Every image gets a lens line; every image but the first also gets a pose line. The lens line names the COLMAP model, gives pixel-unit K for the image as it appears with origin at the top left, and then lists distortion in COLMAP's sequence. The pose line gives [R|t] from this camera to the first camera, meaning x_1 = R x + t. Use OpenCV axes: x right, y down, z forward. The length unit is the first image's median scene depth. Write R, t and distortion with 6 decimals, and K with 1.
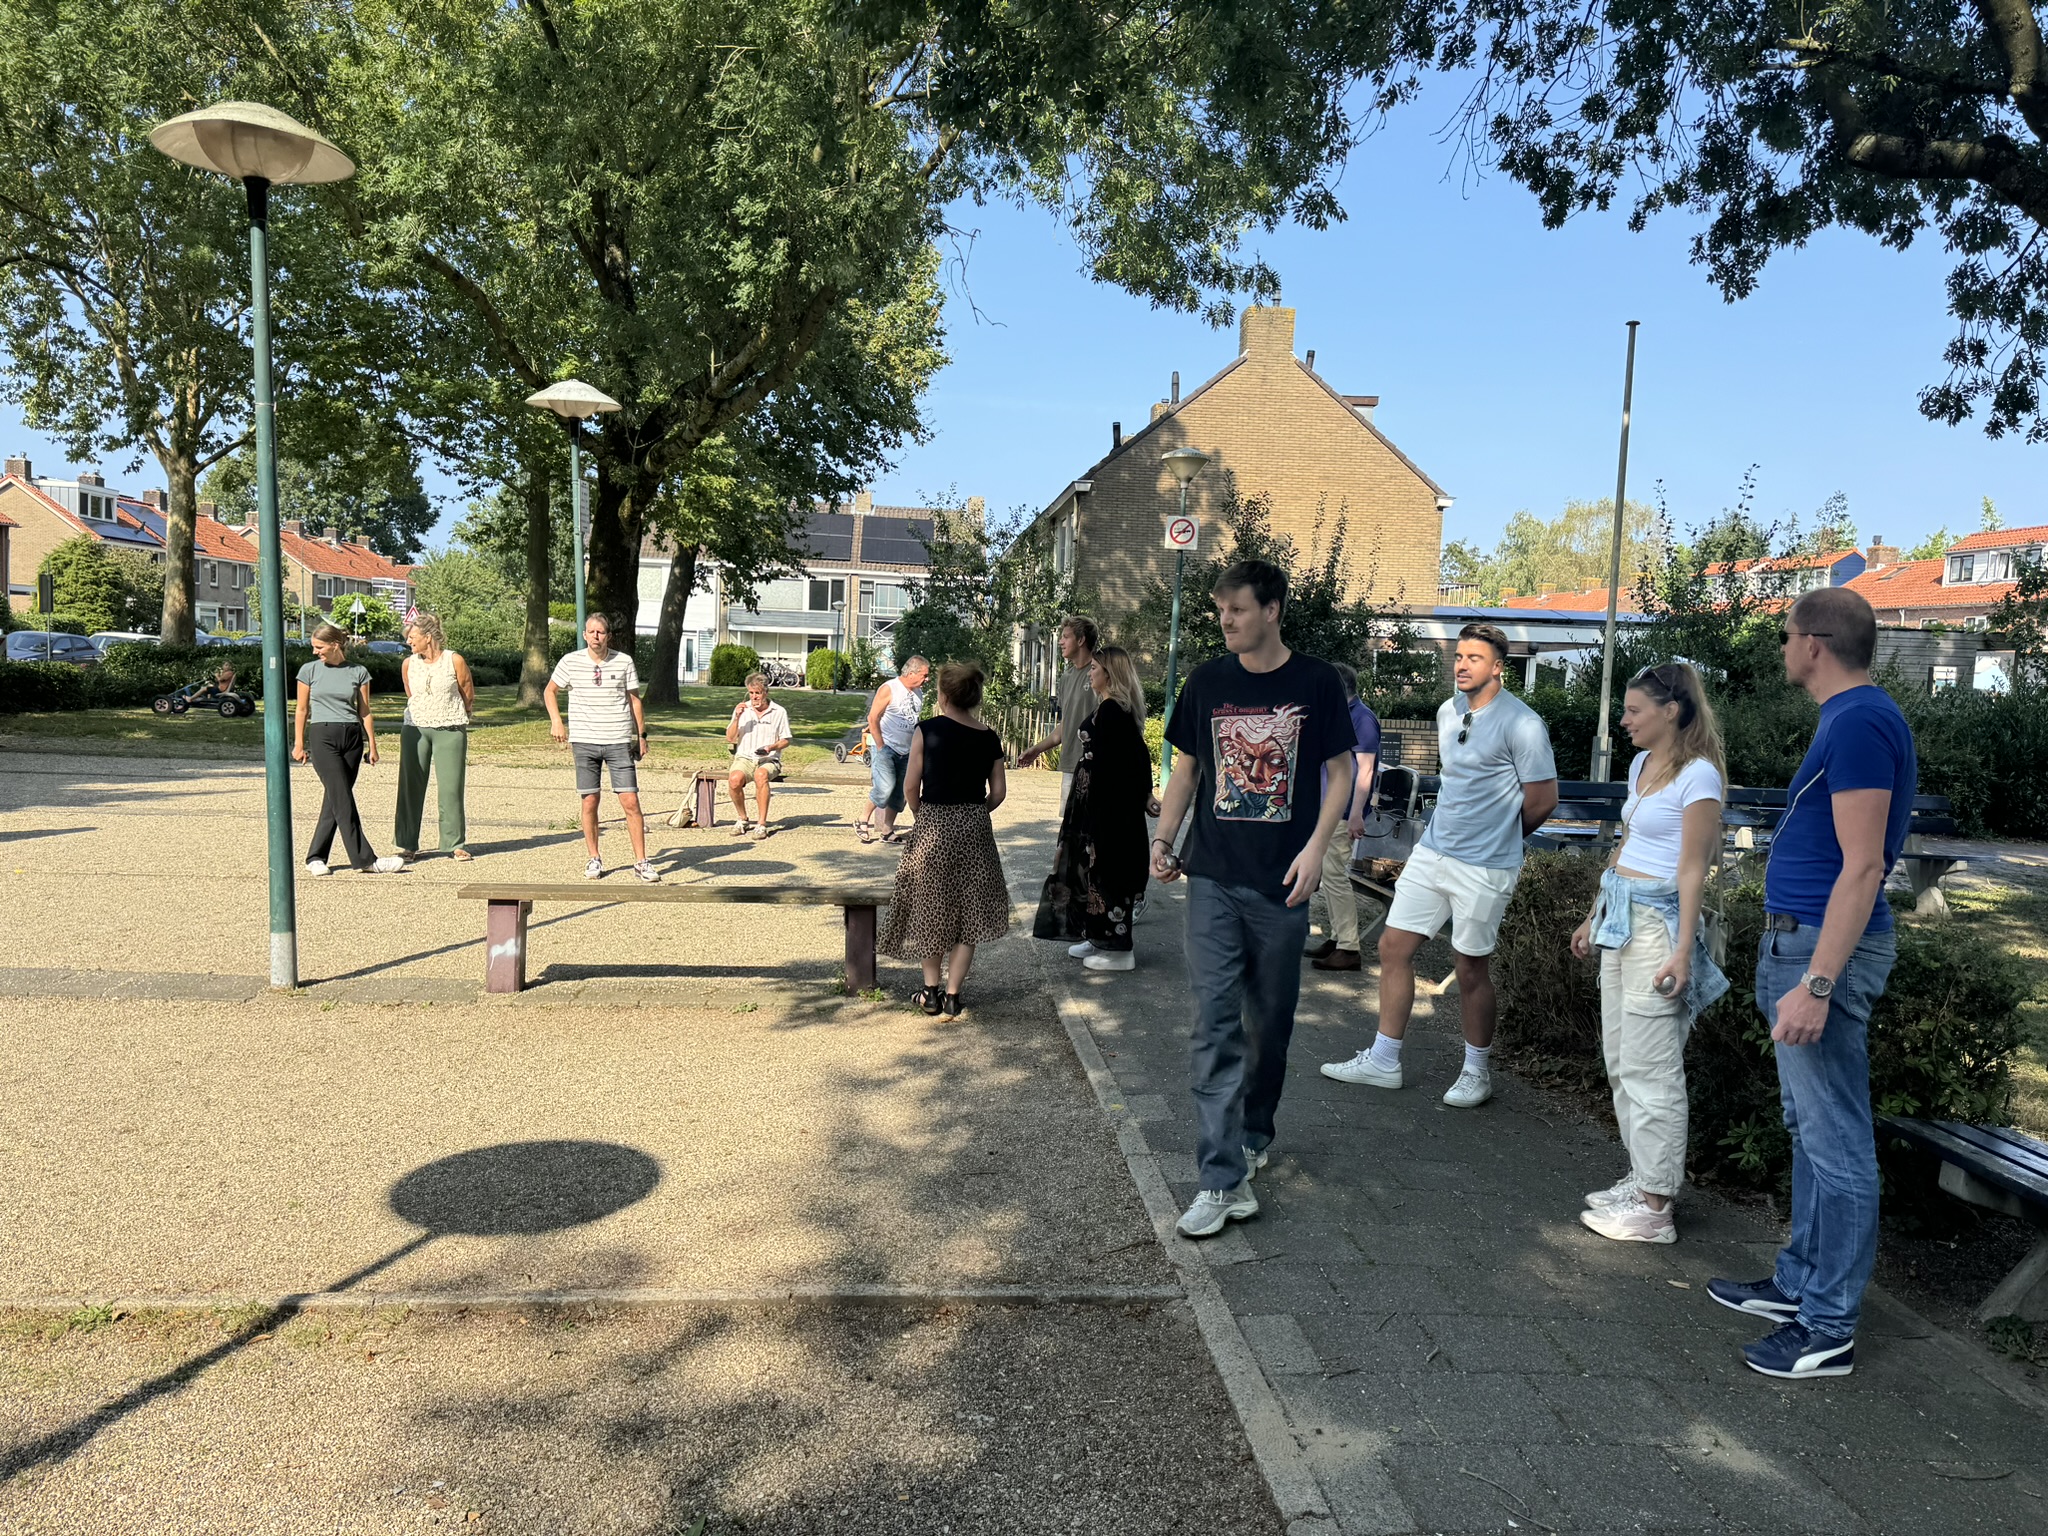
lens RADIAL K [[1443.3, 0, 1021.2], [0, 1443.3, 761.3], [0, 0, 1]] dist [0.049773, -0.062432]
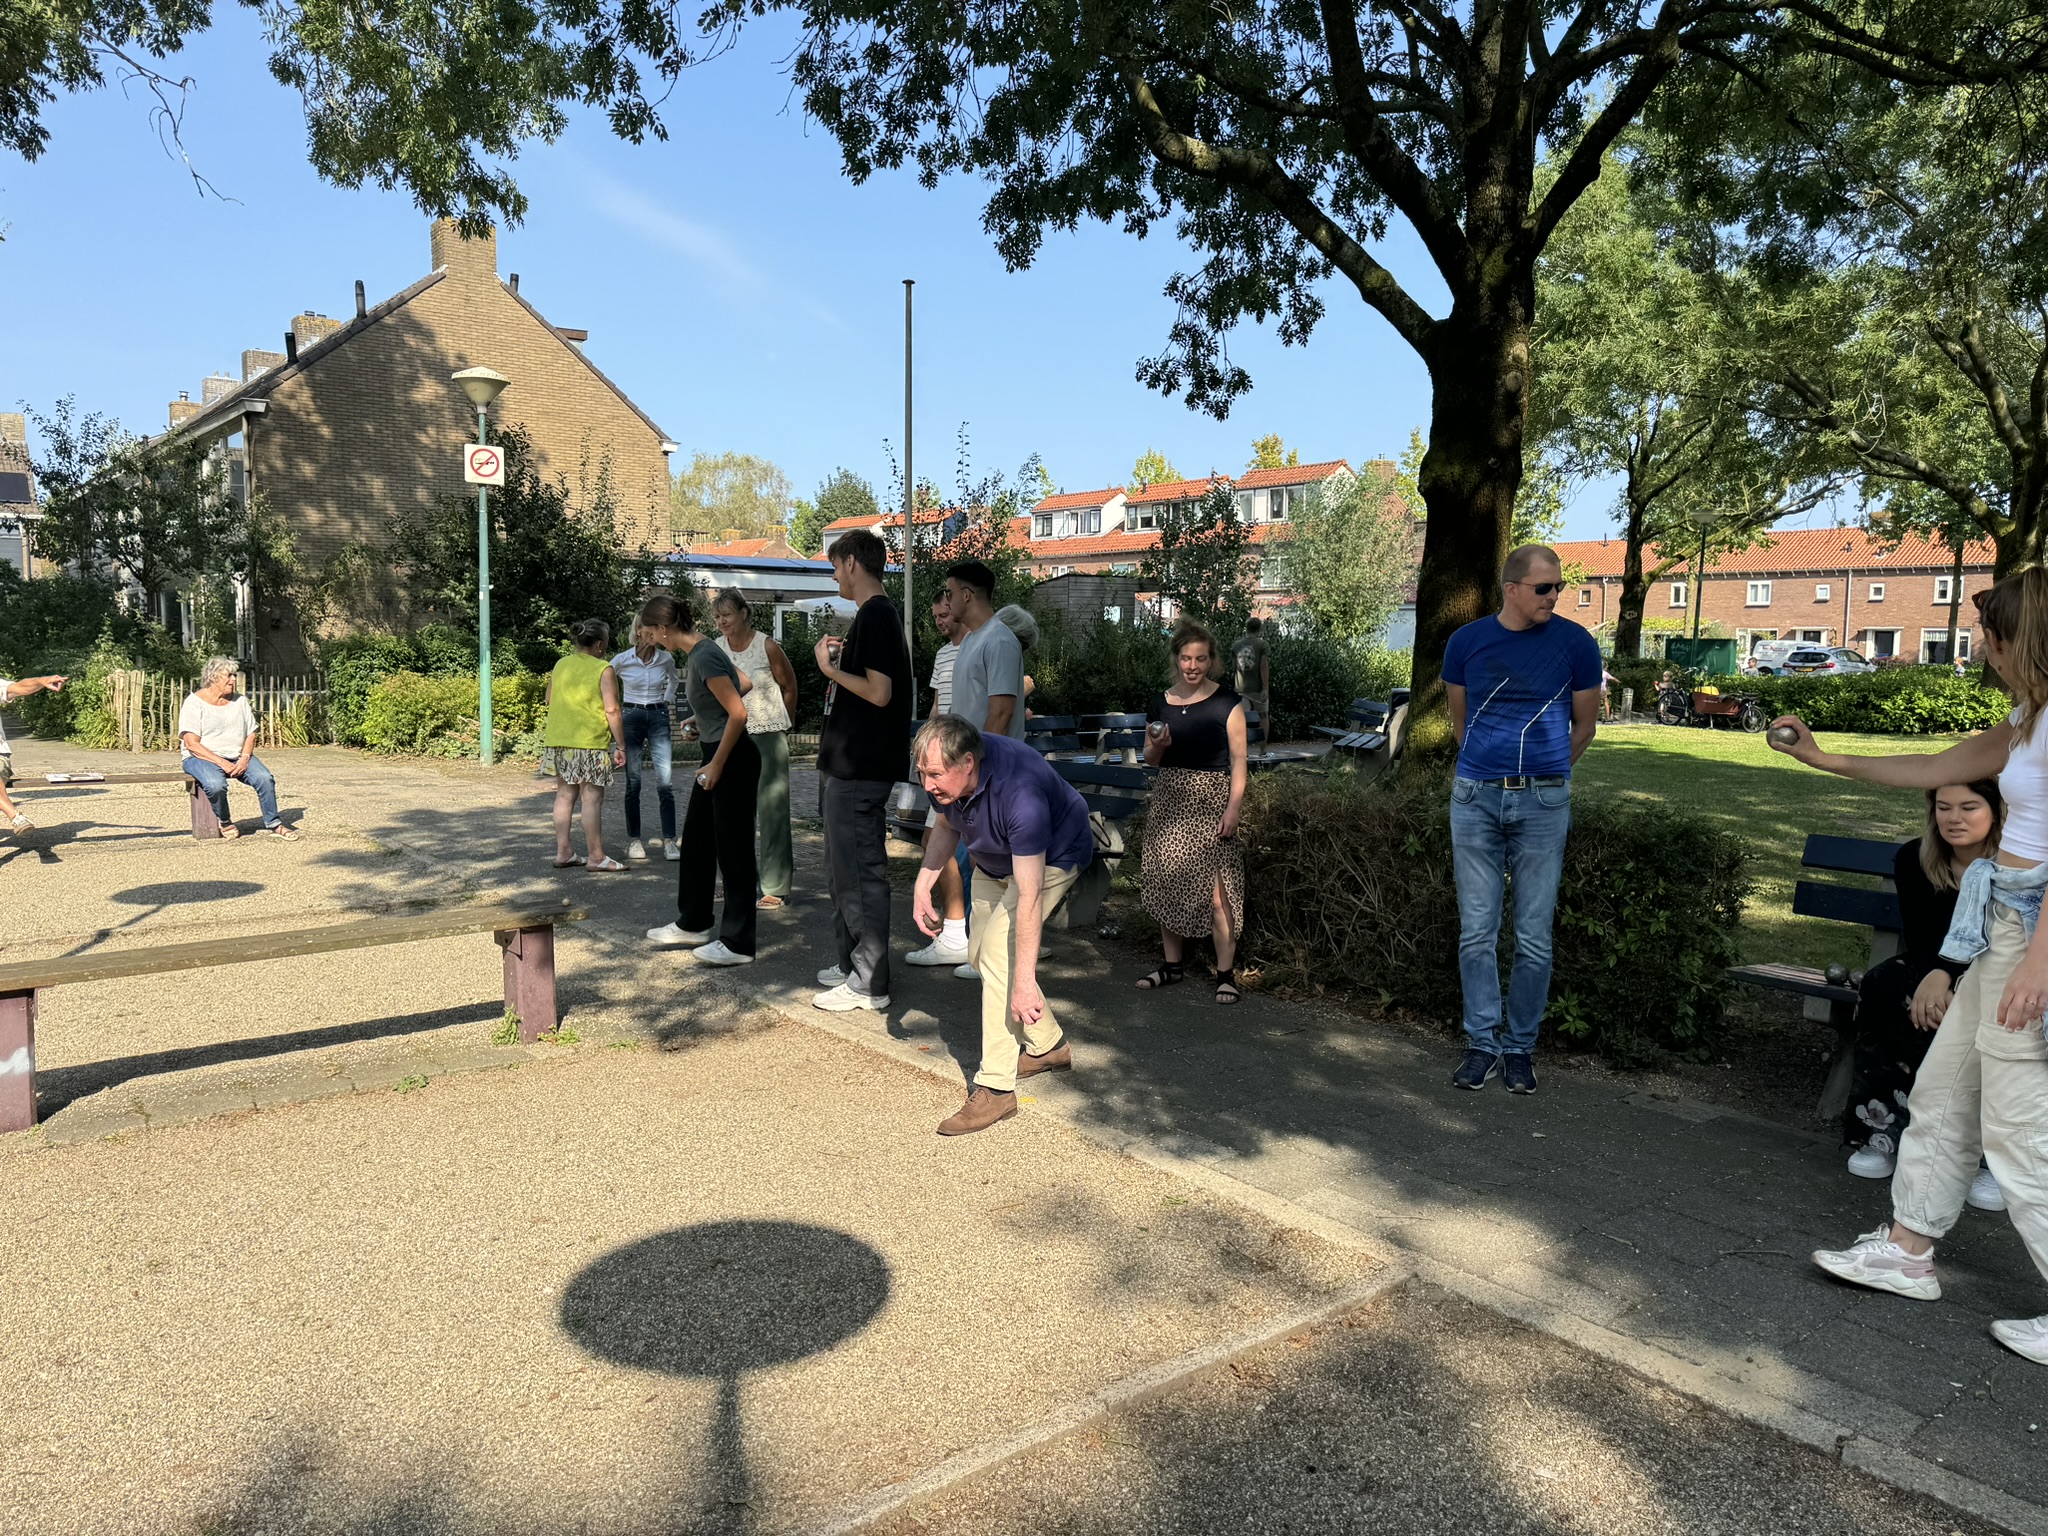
lens RADIAL K [[1443.3, 0, 1017.1], [0, 1443.3, 789.2], [0, 0, 1]] dist [0.049773, -0.062432]
pose [[0.831358, -0.087955, 0.548732, -0.138191], [0.058715, 0.995771, 0.070654, -0.006558], [-0.552626, -0.026520, 0.833007, 0.084981]]
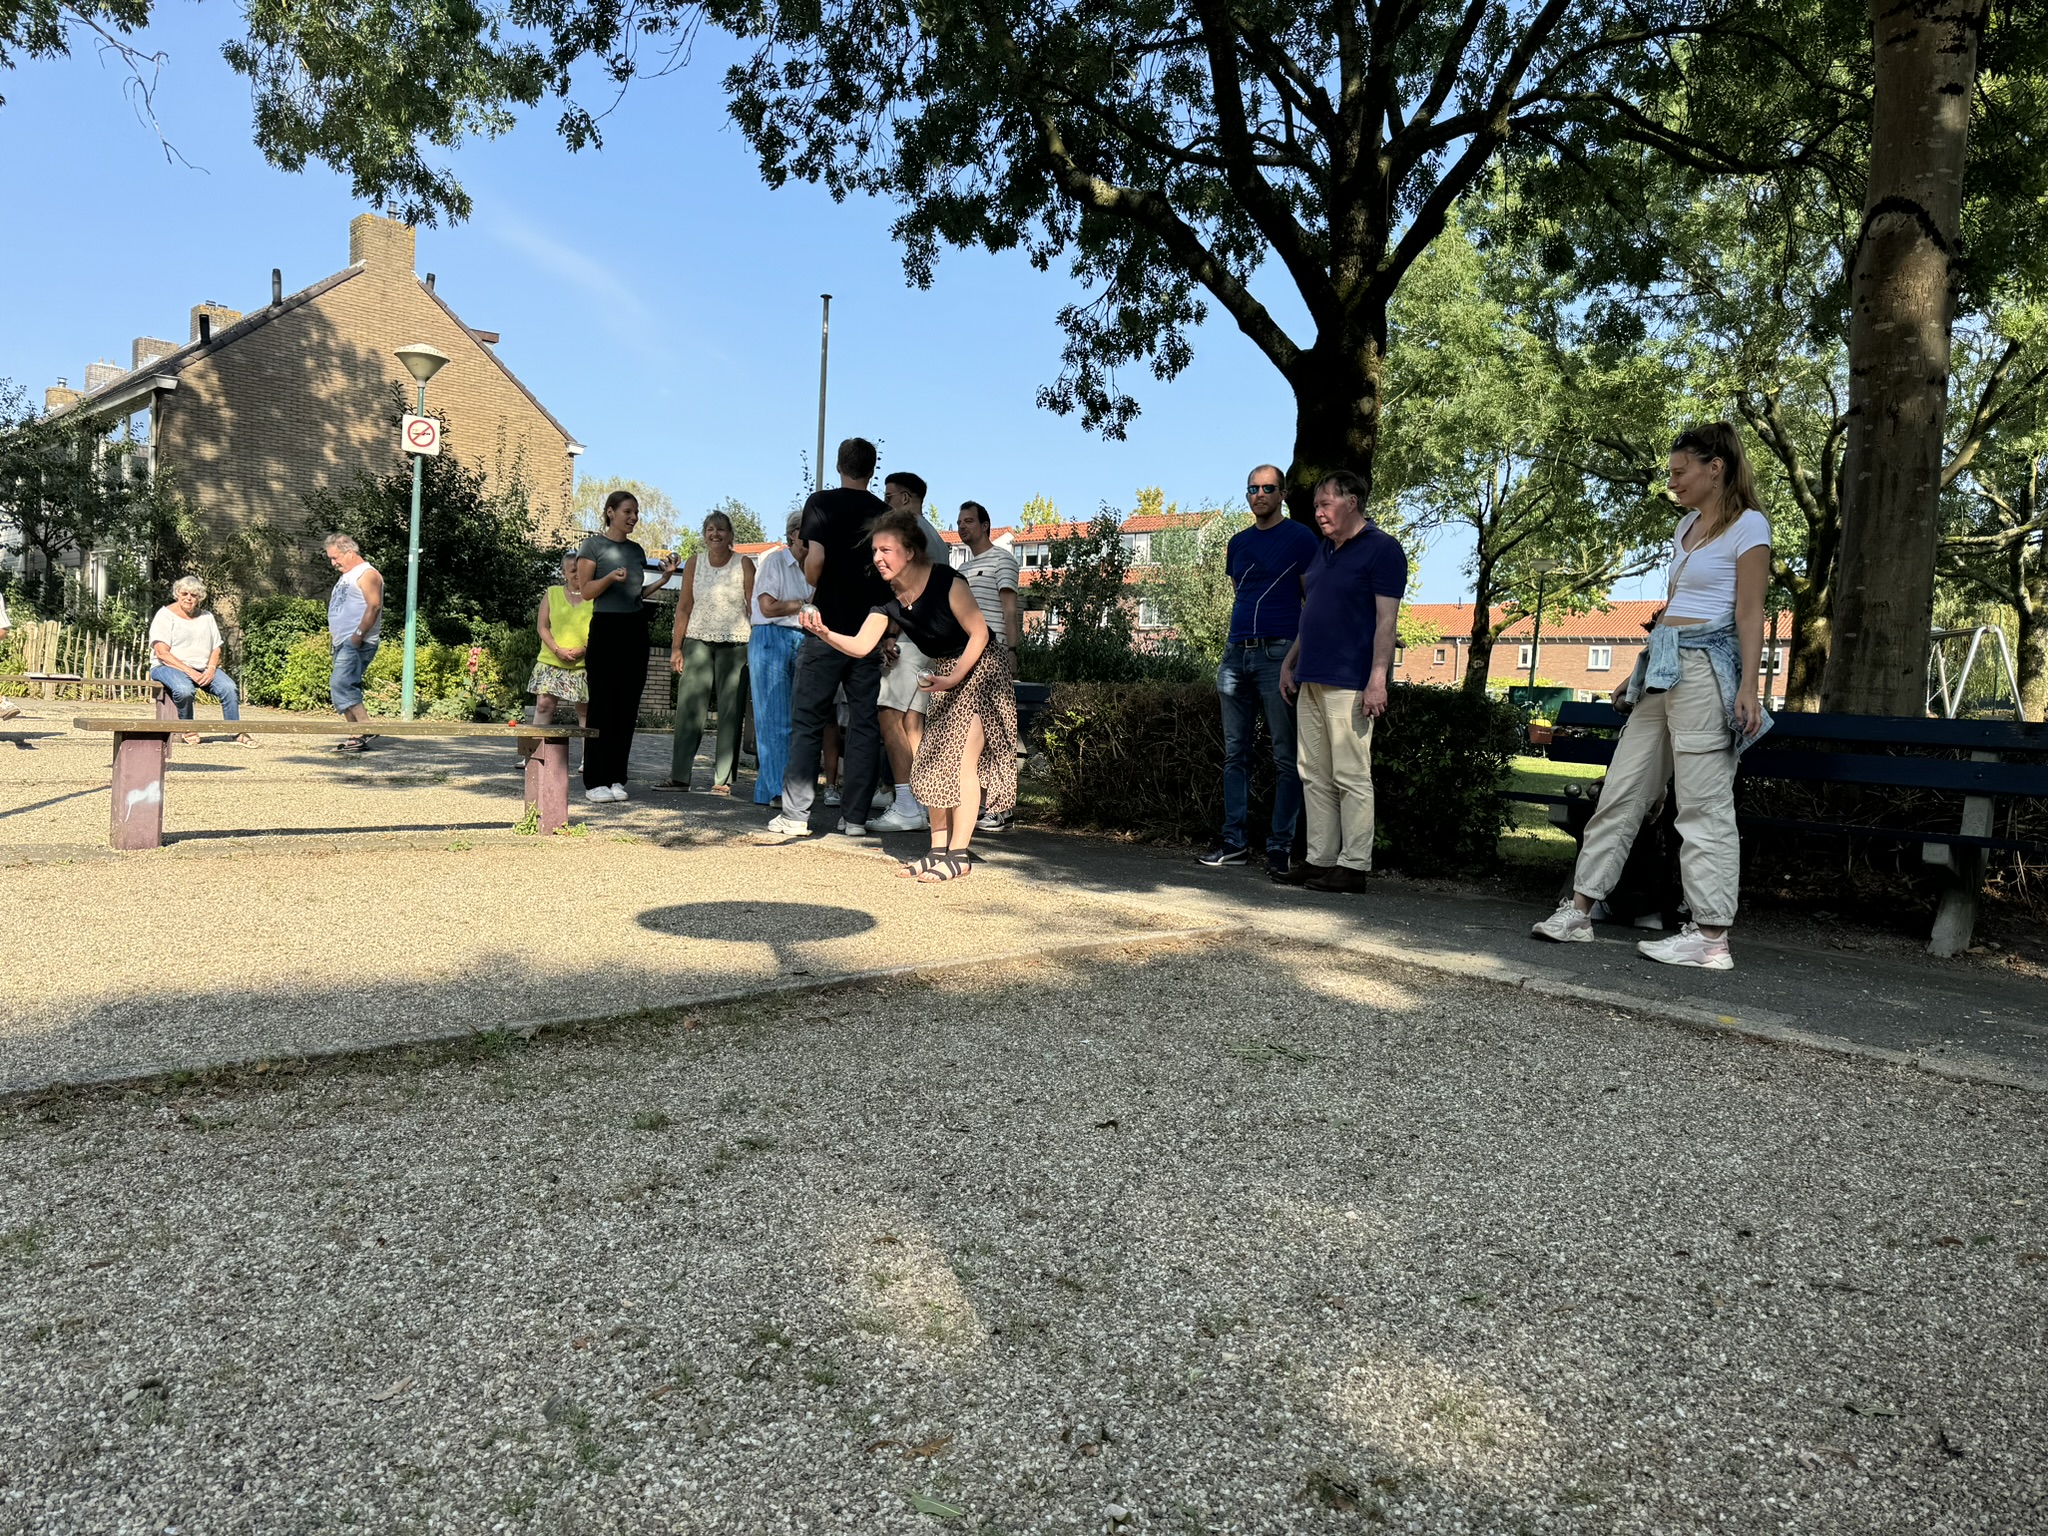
lens RADIAL K [[1443.3, 0, 1020.5], [0, 1443.3, 773.6], [0, 0, 1]] dist [0.049773, -0.062432]
pose [[0.780975, -0.035224, 0.623569, -0.203192], [0.020351, 0.999313, 0.030960, 0.042938], [-0.624231, -0.011489, 0.781155, 0.023981]]
